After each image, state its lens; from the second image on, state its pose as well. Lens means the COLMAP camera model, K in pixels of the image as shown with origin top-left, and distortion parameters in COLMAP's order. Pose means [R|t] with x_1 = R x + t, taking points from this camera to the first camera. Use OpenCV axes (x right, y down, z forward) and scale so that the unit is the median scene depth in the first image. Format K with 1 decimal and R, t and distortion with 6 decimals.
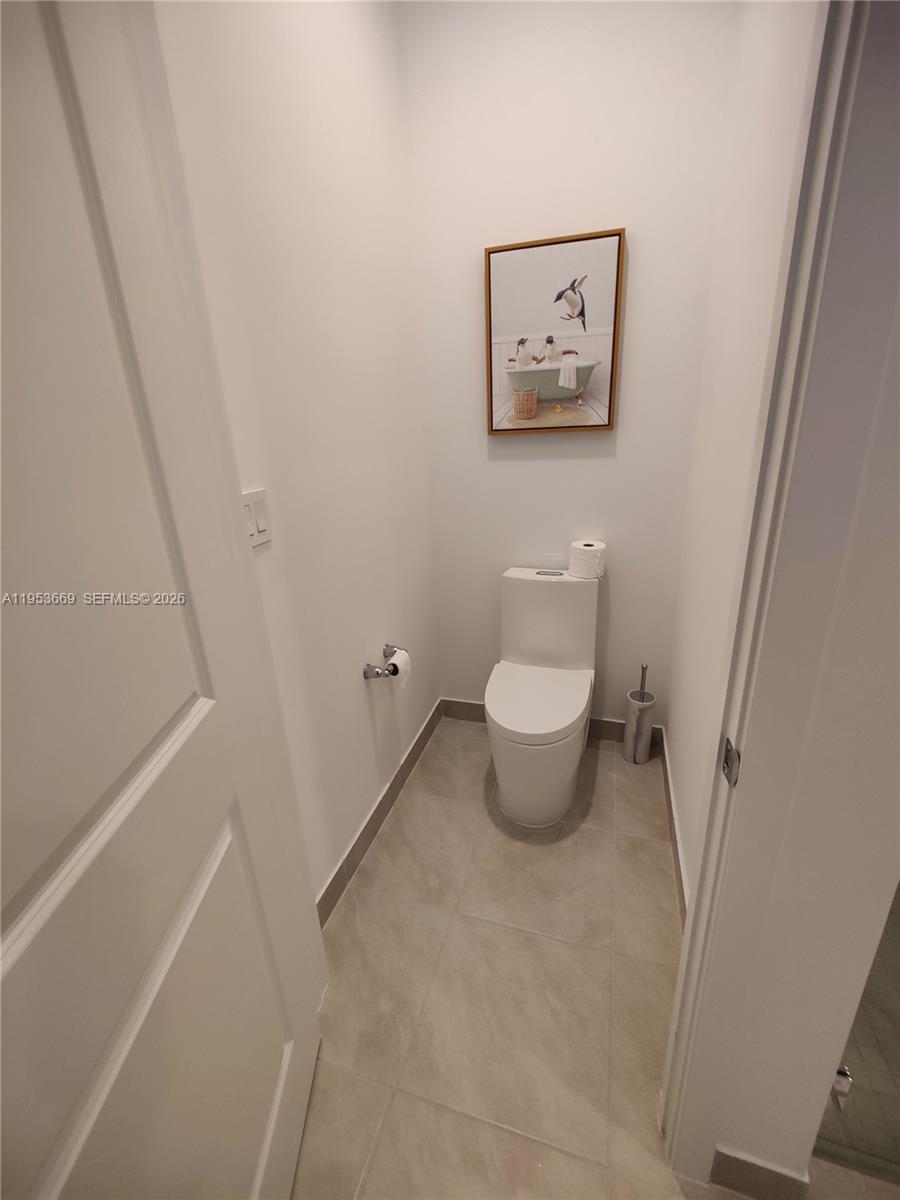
lens RADIAL K [[514.6, 0, 450.0], [0, 514.6, 600.0], [0, 0, 1]] dist [0.000711, -0.005790]
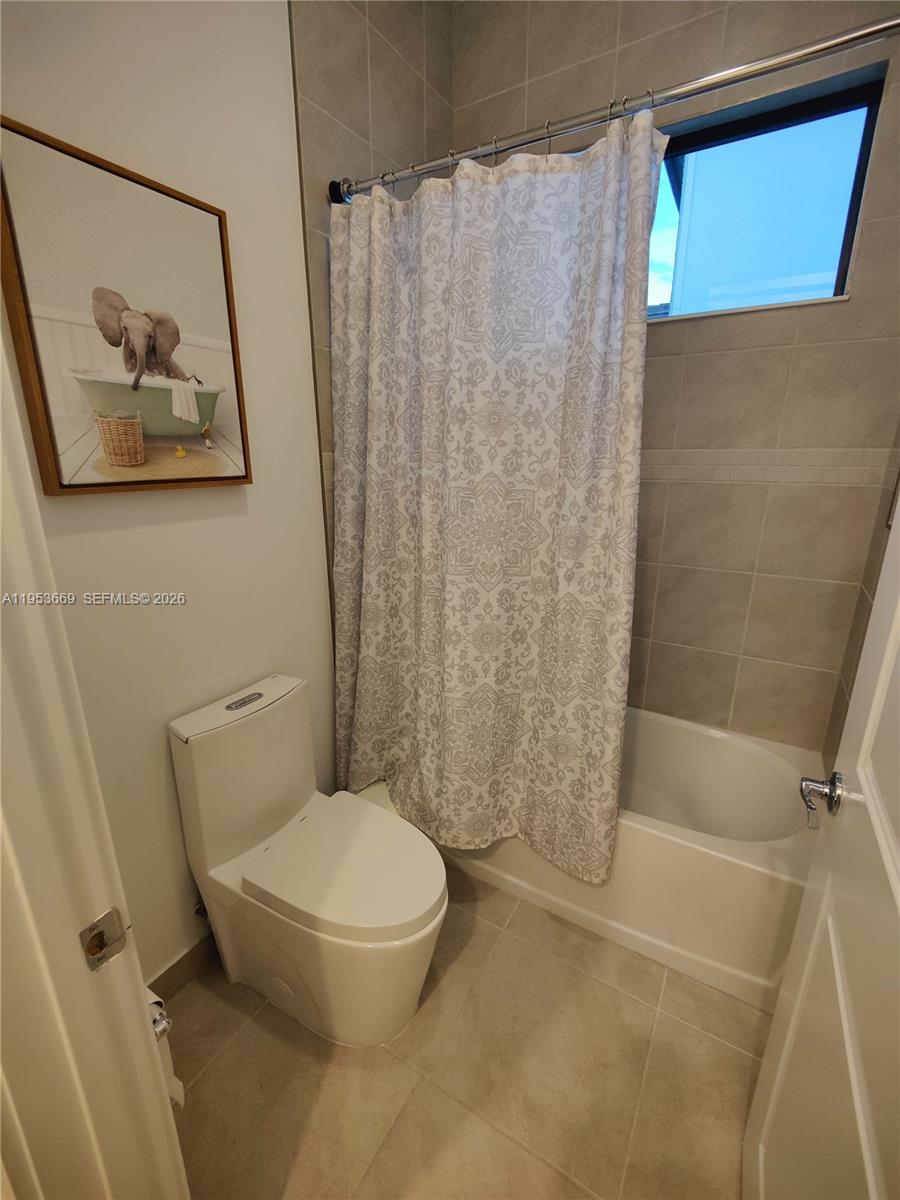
lens RADIAL K [[514.6, 0, 450.0], [0, 514.6, 600.0], [0, 0, 1]] dist [0.000711, -0.005790]
pose [[0.229090, -0.225527, 0.946919, -0.348966], [0.316686, 0.937136, 0.146581, -0.190977], [-0.920450, 0.266296, 0.286110, 0.569506]]
